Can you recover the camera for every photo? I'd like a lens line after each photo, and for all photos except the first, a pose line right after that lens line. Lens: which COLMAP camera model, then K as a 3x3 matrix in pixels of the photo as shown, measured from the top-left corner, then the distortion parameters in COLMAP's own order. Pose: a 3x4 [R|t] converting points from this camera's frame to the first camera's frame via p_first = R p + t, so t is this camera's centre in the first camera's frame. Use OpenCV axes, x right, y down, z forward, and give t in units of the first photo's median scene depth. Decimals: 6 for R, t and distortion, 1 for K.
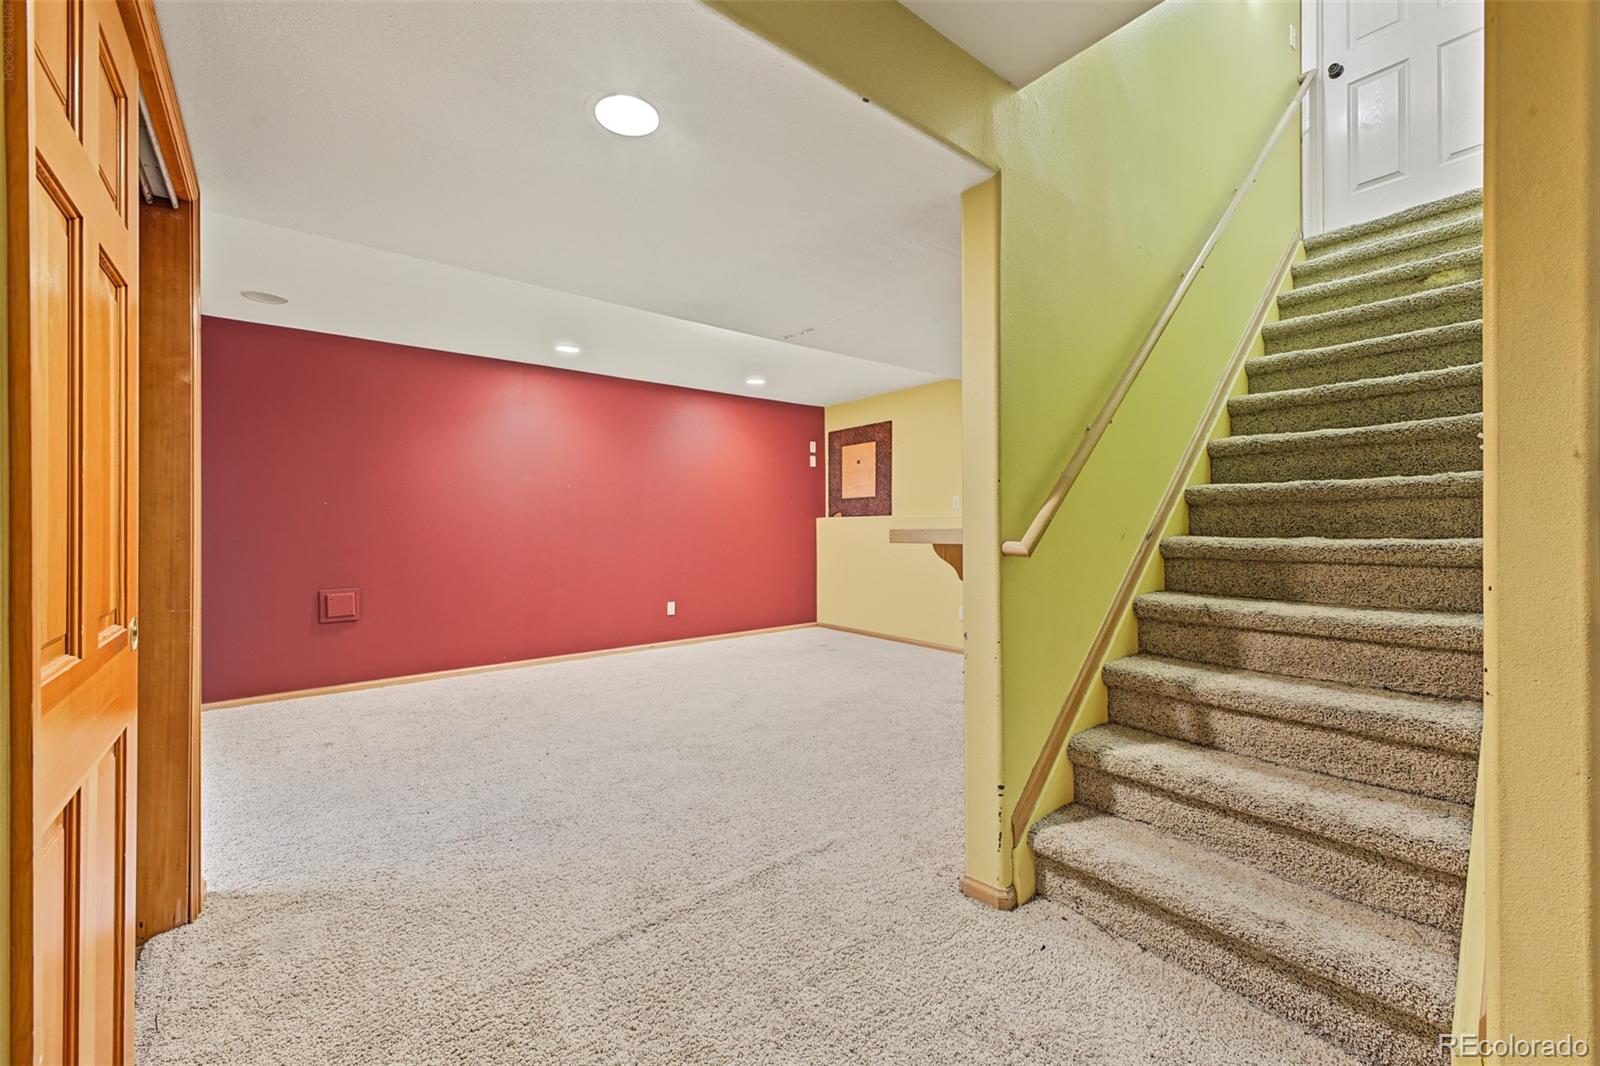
lens RADIAL K [[638.4, 0, 807.3], [0, 638.4, 528.4], [0, 0, 1]] dist [0.018097, -0.003944]
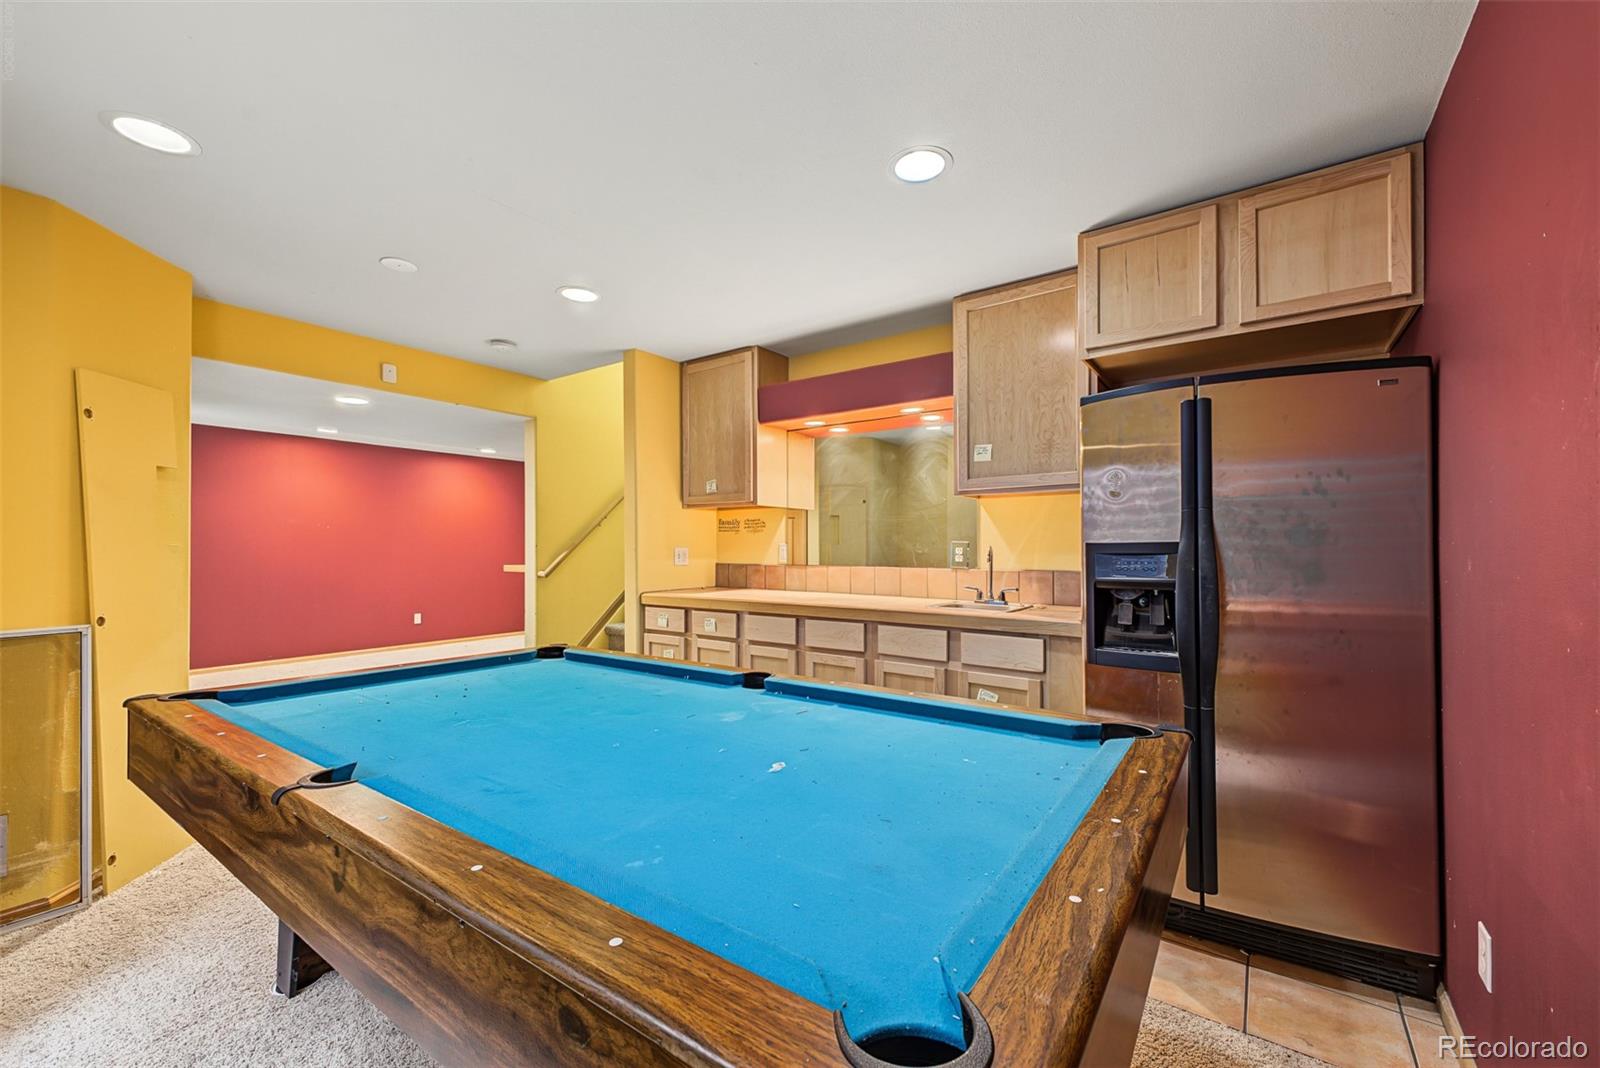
lens RADIAL K [[638.4, 0, 792.8], [0, 638.4, 548.7], [0, 0, 1]] dist [0.018097, -0.003944]
pose [[0.965453, 0.006632, 0.260493, 0.213921], [-0.005815, 0.999975, -0.003906, -0.021353], [-0.260512, 0.002256, 0.965468, -0.550162]]
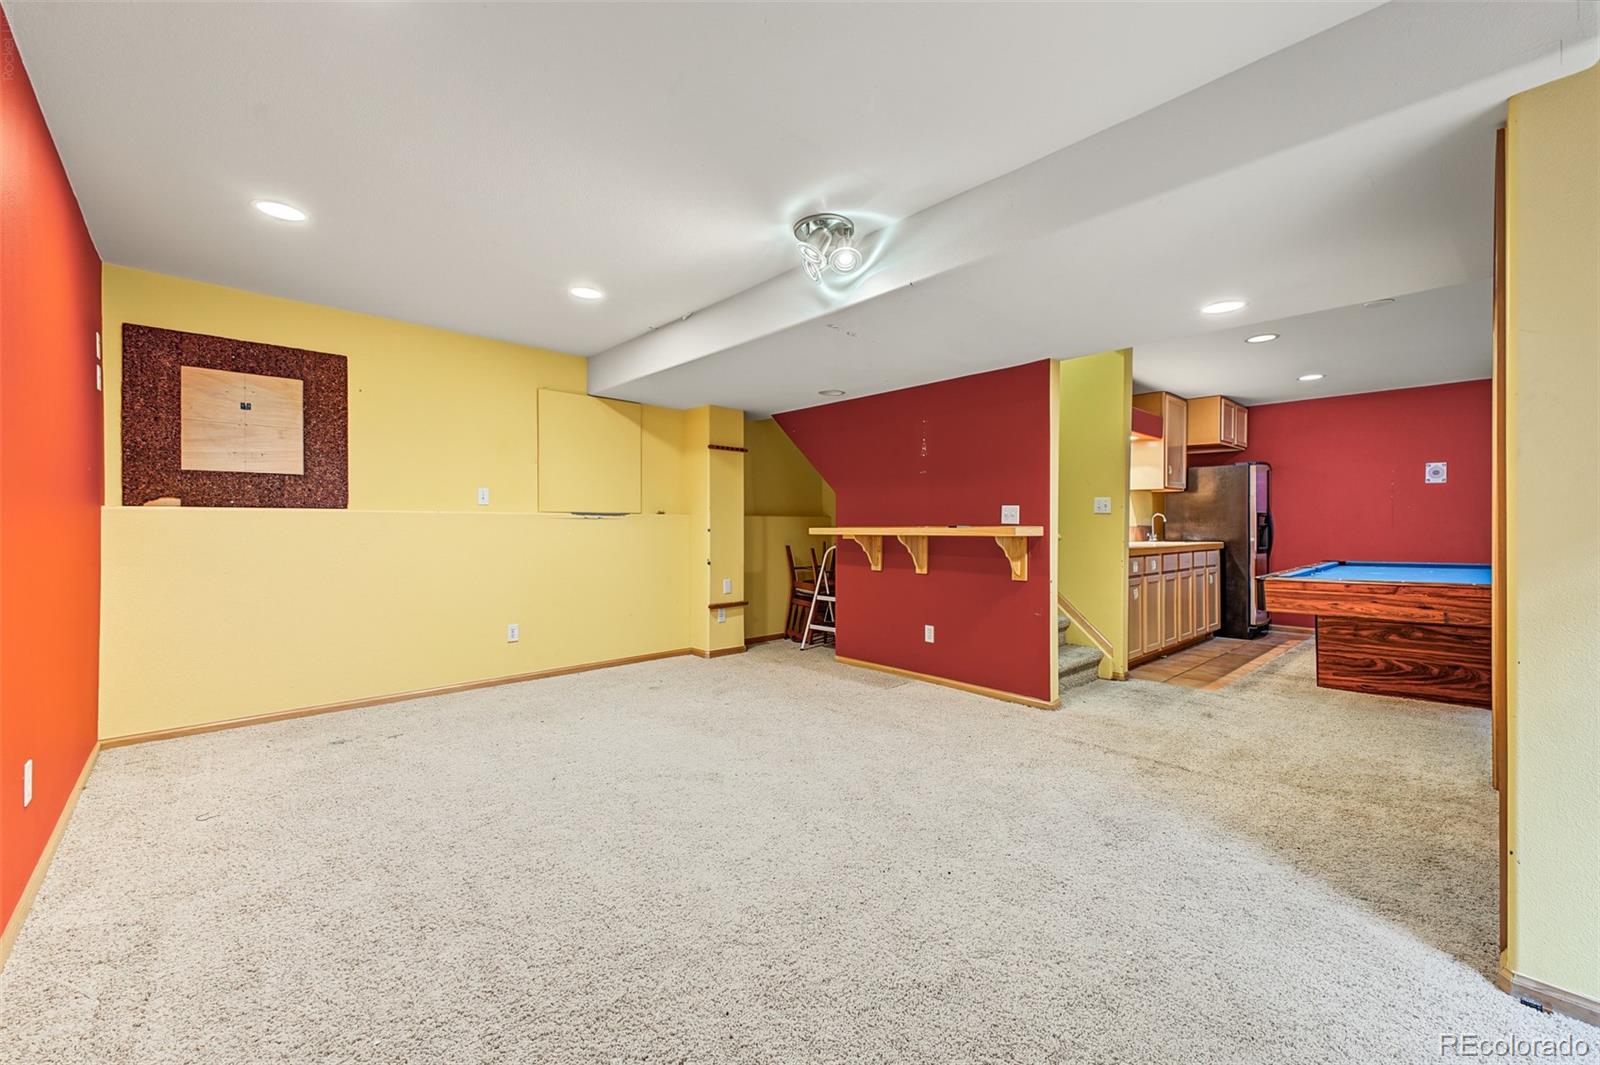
lens RADIAL K [[638.4, 0, 804.4], [0, 638.4, 522.2], [0, 0, 1]] dist [0.018097, -0.003944]
pose [[-0.056909, 0.010128, 0.998328, -0.499081], [-0.004646, 0.999935, -0.010409, -0.003038], [-0.998369, -0.005230, -0.056858, 0.570242]]
